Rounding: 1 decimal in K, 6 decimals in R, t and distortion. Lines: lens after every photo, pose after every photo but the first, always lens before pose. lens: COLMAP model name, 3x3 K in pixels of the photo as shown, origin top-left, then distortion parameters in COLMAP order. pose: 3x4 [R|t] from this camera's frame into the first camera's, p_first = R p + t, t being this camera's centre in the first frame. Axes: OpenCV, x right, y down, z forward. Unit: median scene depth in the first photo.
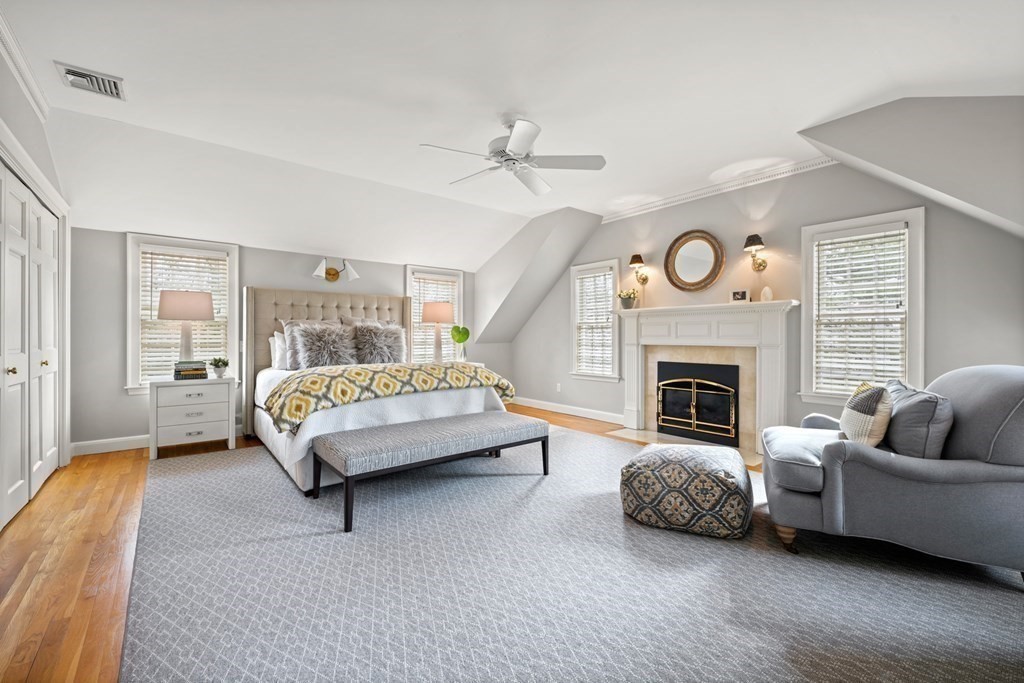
lens RADIAL K [[428.7, 0, 510.2], [0, 428.7, 337.8], [0, 0, 1]] dist [-0.002132, -0.000211]
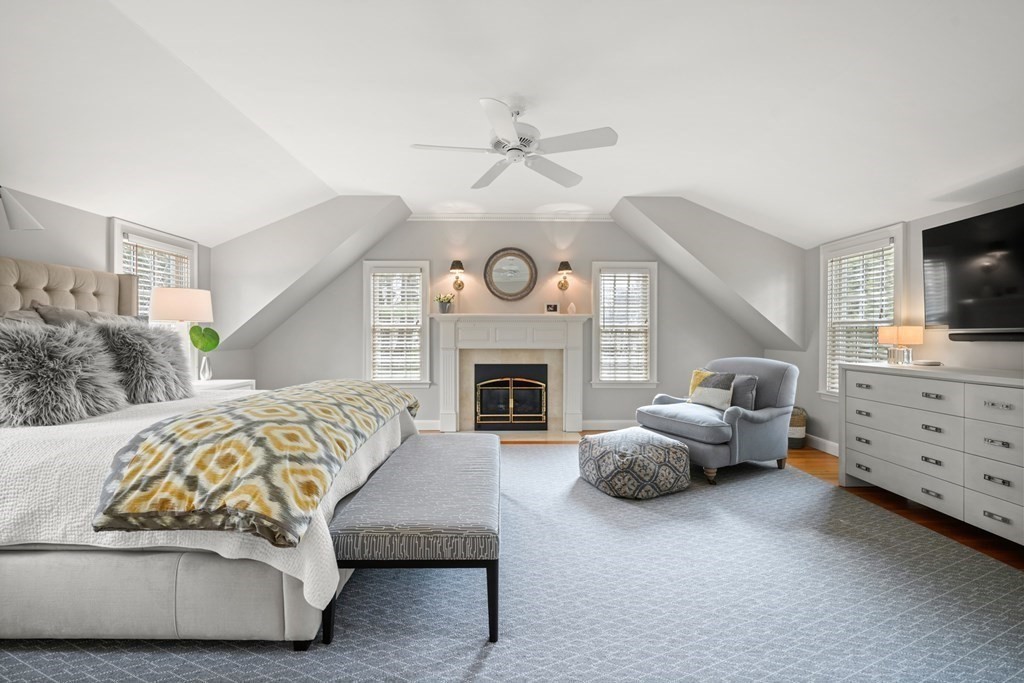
lens RADIAL K [[428.7, 0, 510.2], [0, 428.7, 337.8], [0, 0, 1]] dist [-0.002132, -0.000211]
pose [[0.616788, -0.004186, 0.787118, -0.503176], [0.001550, 0.999990, 0.004104, -0.016516], [-0.787128, -0.001311, 0.616789, 0.315875]]
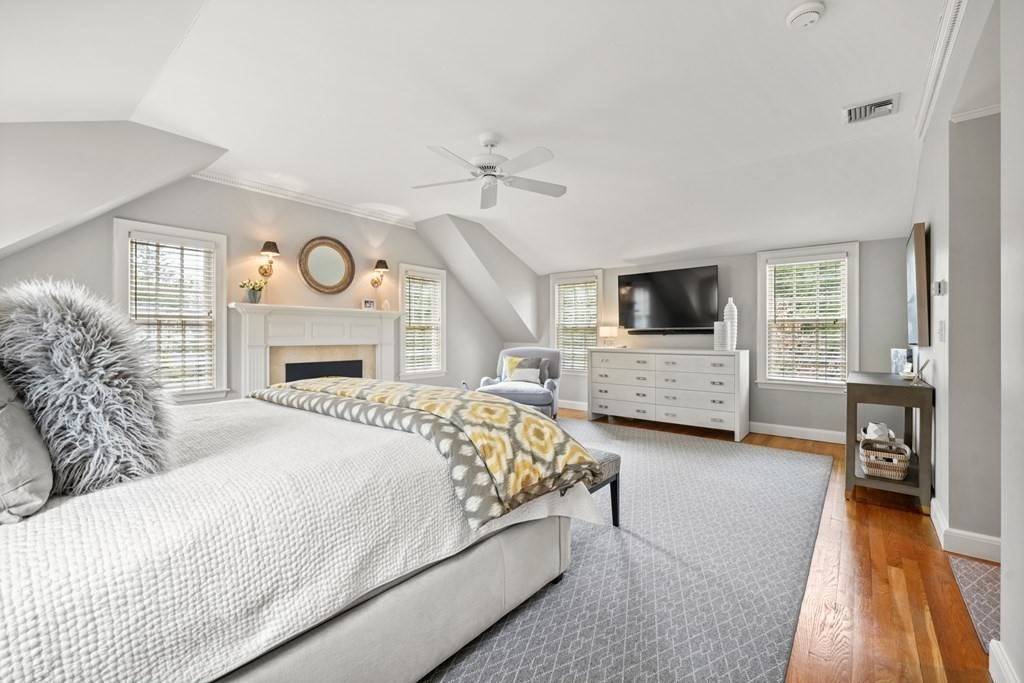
lens RADIAL K [[428.7, 0, 510.2], [0, 428.7, 337.8], [0, 0, 1]] dist [-0.002132, -0.000211]
pose [[-0.205409, -0.006055, 0.978657, -0.755234], [0.001763, 0.999977, 0.006557, -0.006731], [-0.978675, 0.003072, -0.205394, 0.824392]]
